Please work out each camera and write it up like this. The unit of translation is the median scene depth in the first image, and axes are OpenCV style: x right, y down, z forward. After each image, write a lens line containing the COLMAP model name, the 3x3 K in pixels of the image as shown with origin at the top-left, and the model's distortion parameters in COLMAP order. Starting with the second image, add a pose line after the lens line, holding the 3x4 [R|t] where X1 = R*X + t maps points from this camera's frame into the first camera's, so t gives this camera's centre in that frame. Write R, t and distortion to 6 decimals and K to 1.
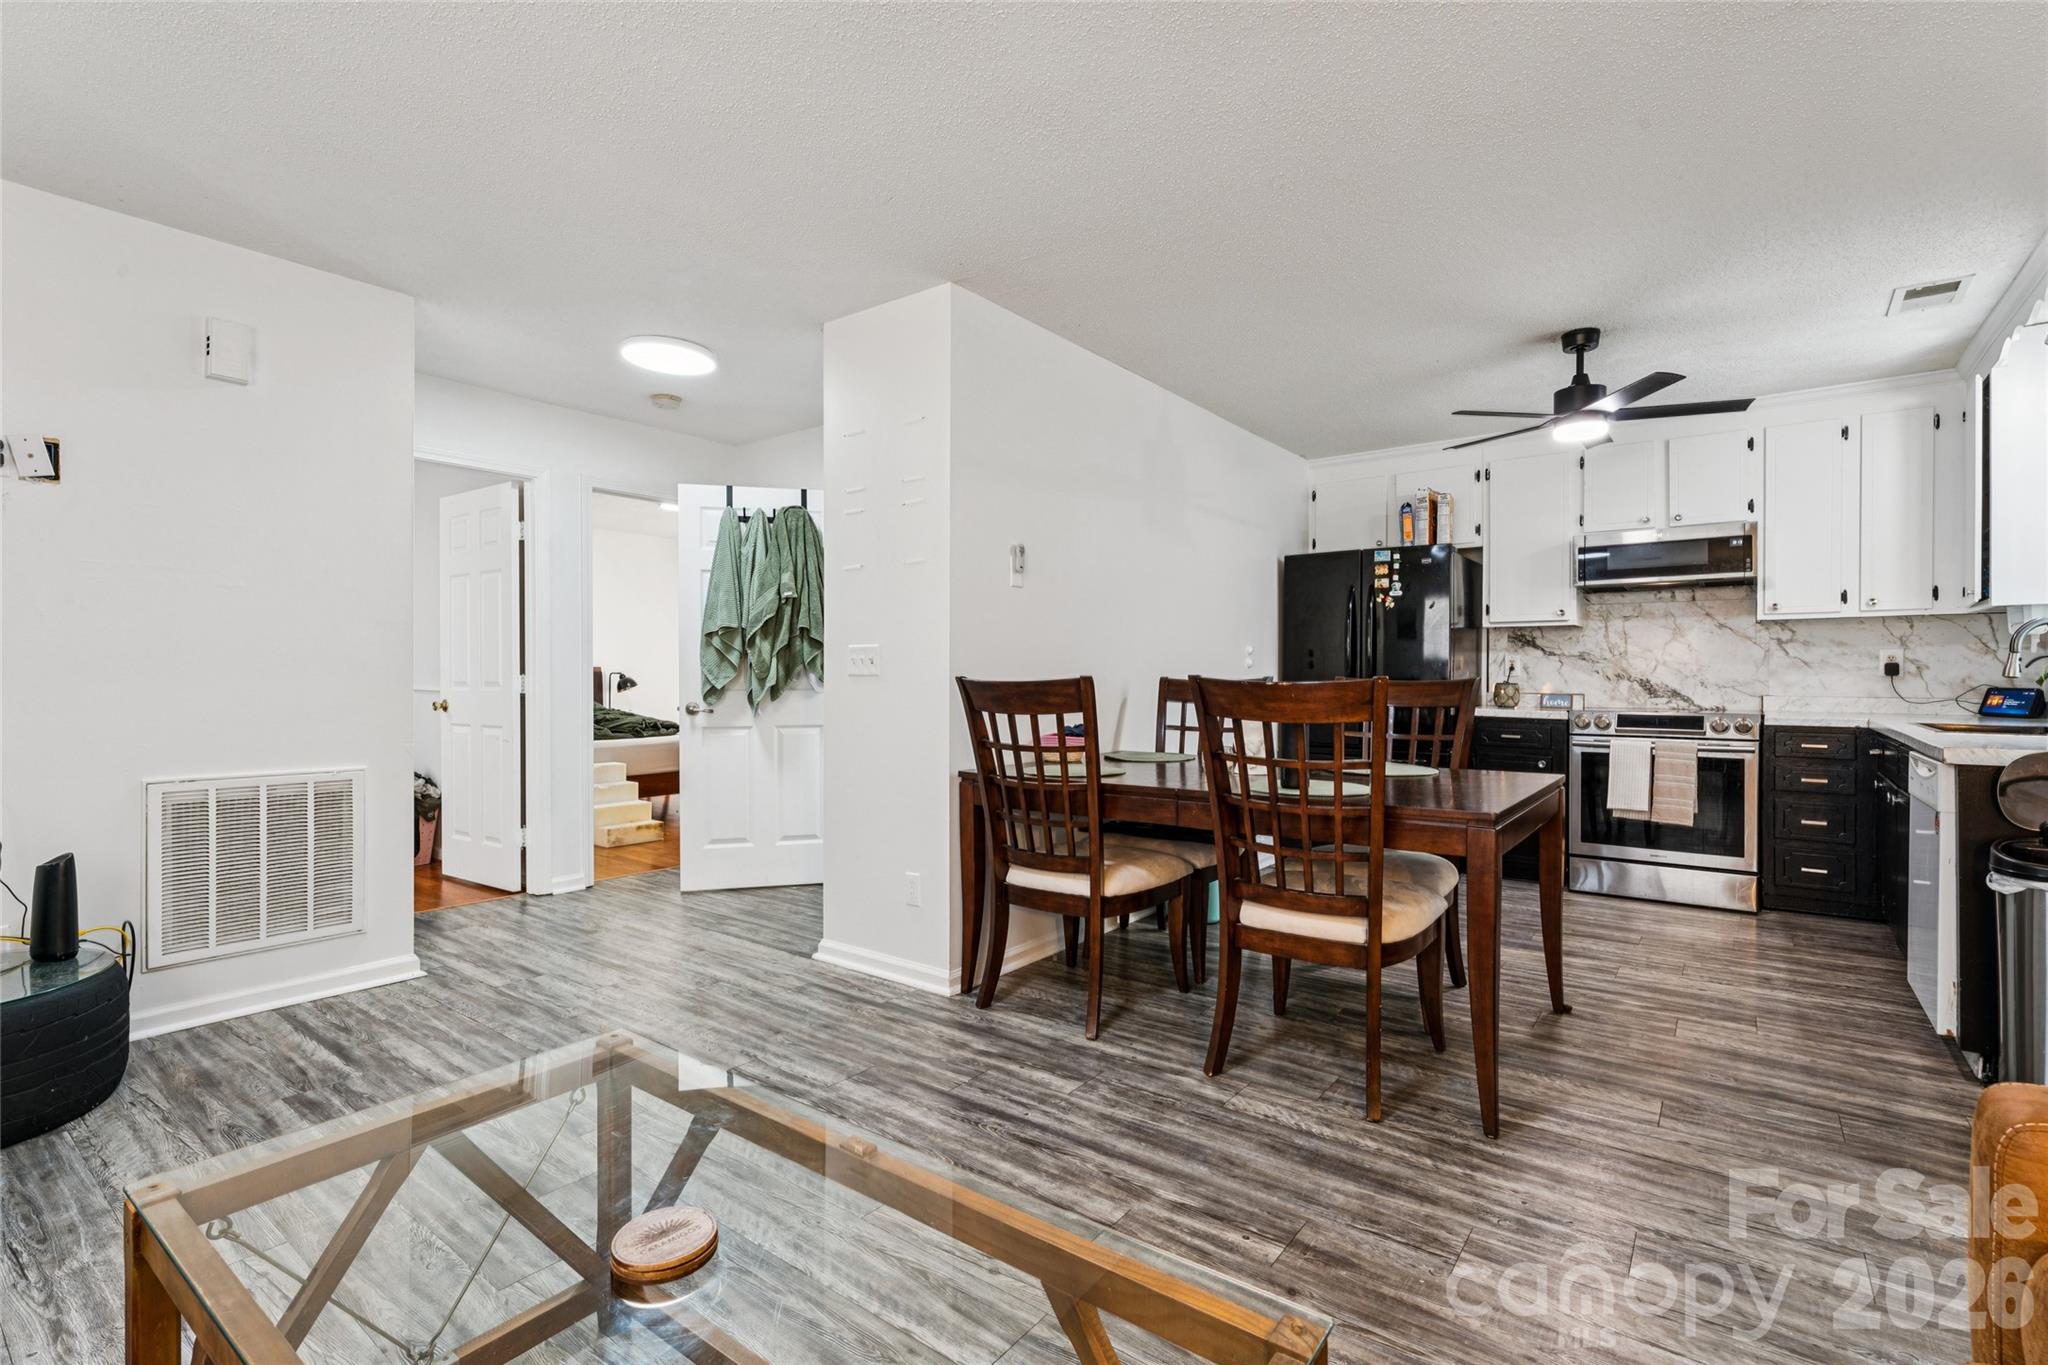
lens RADIAL K [[934.3, 0, 1023.7], [0, 934.3, 683.4], [0, 0, 1]] dist [0.002967, 0.000395]
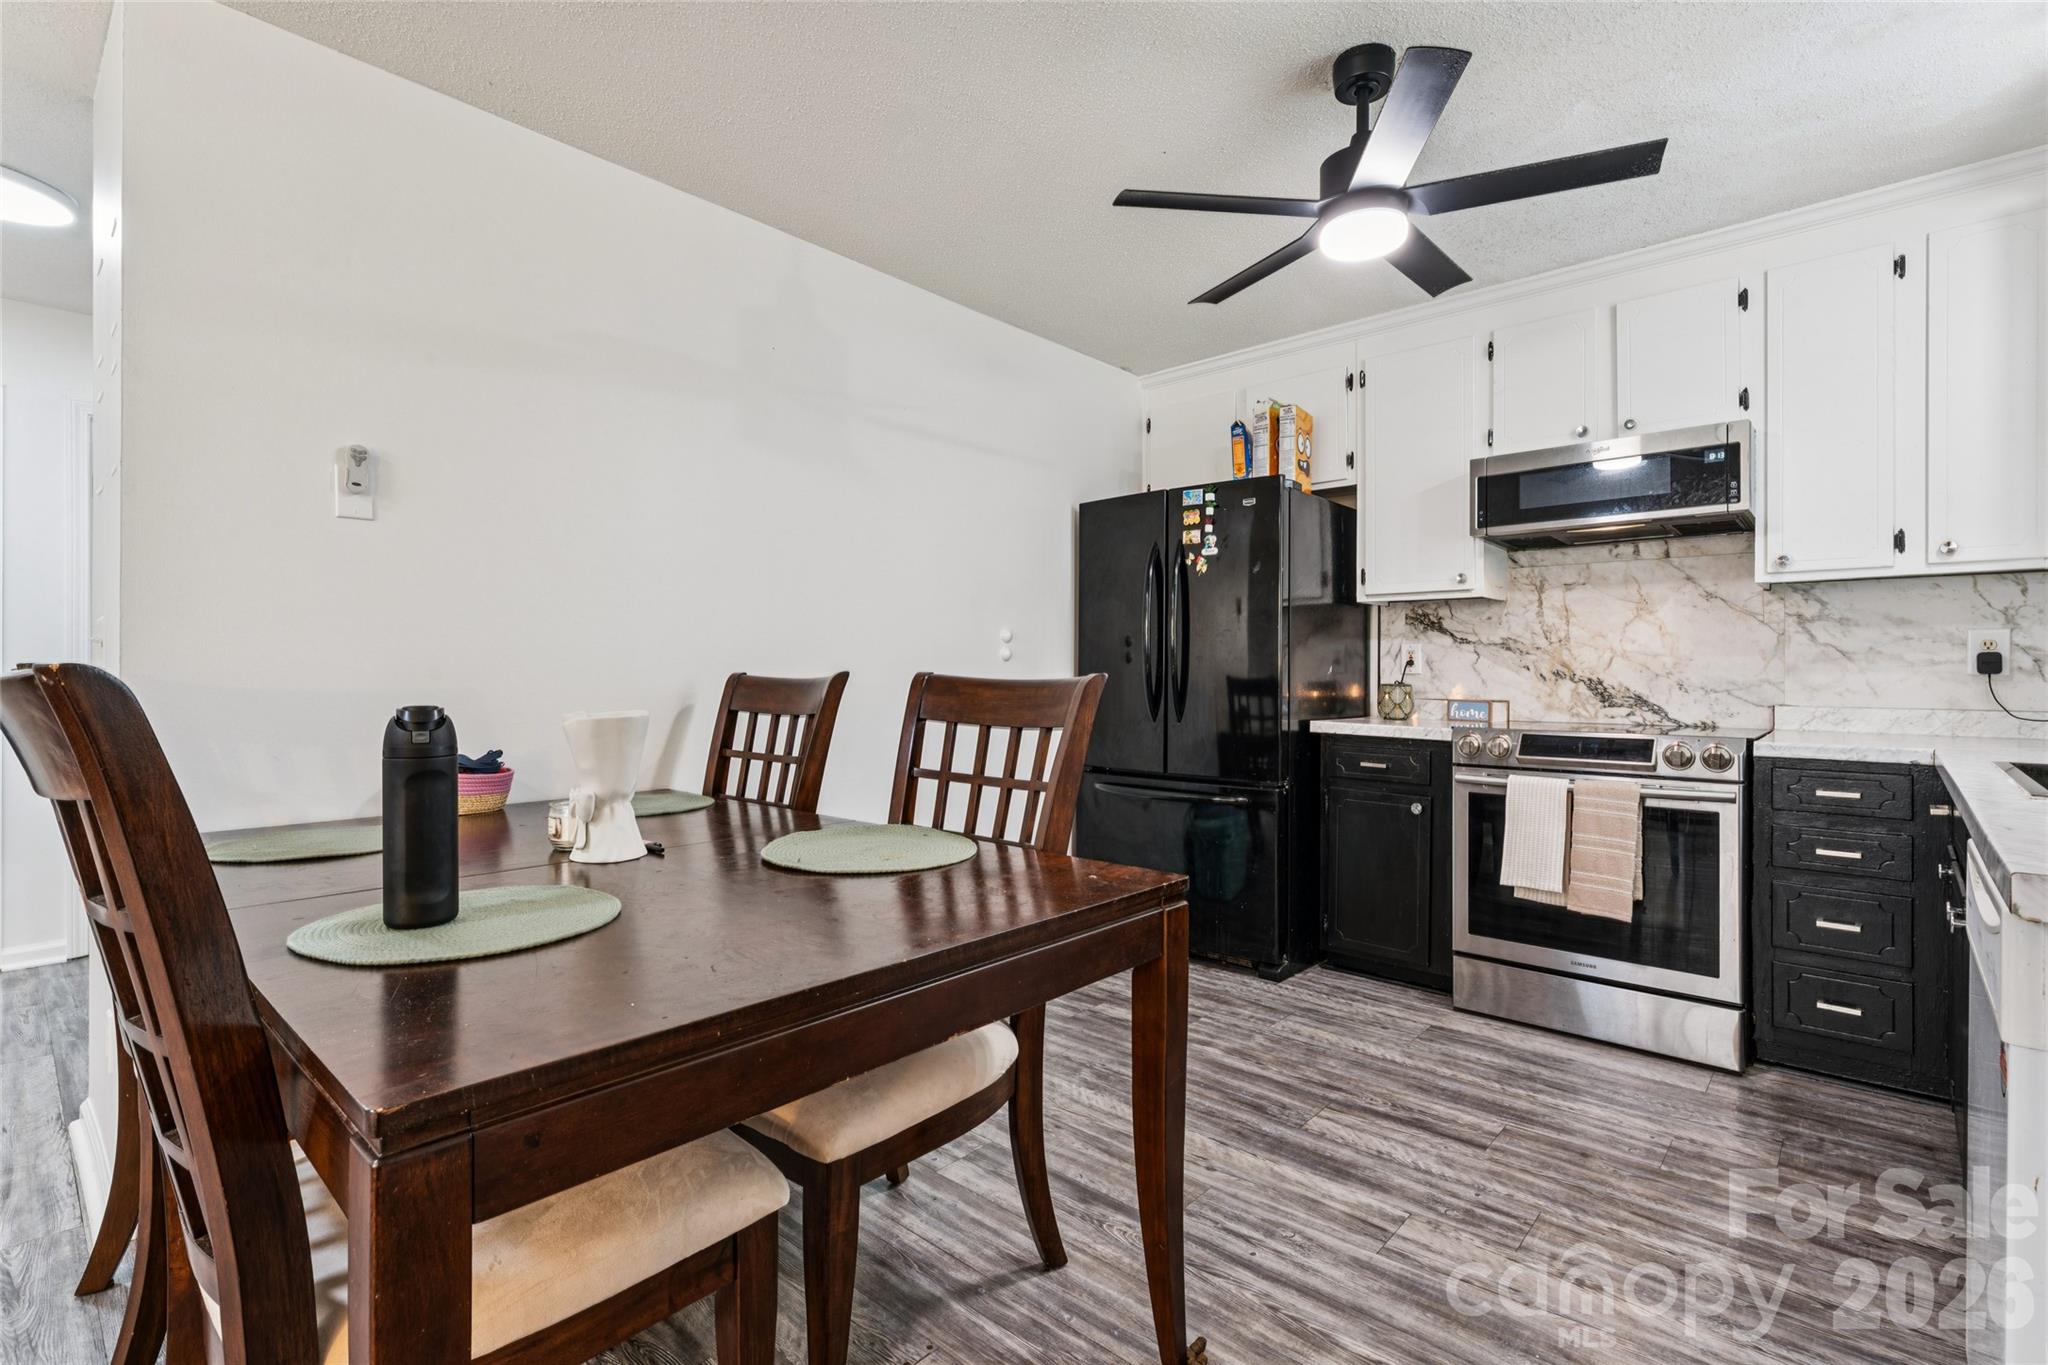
lens RADIAL K [[934.3, 0, 1032.6], [0, 934.3, 674.6], [0, 0, 1]] dist [0.002967, 0.000395]
pose [[0.996564, 0.002601, -0.082786, 0.346538], [-0.003275, 0.999963, -0.008006, -0.000882], [0.082762, 0.008250, 0.996535, 0.333110]]
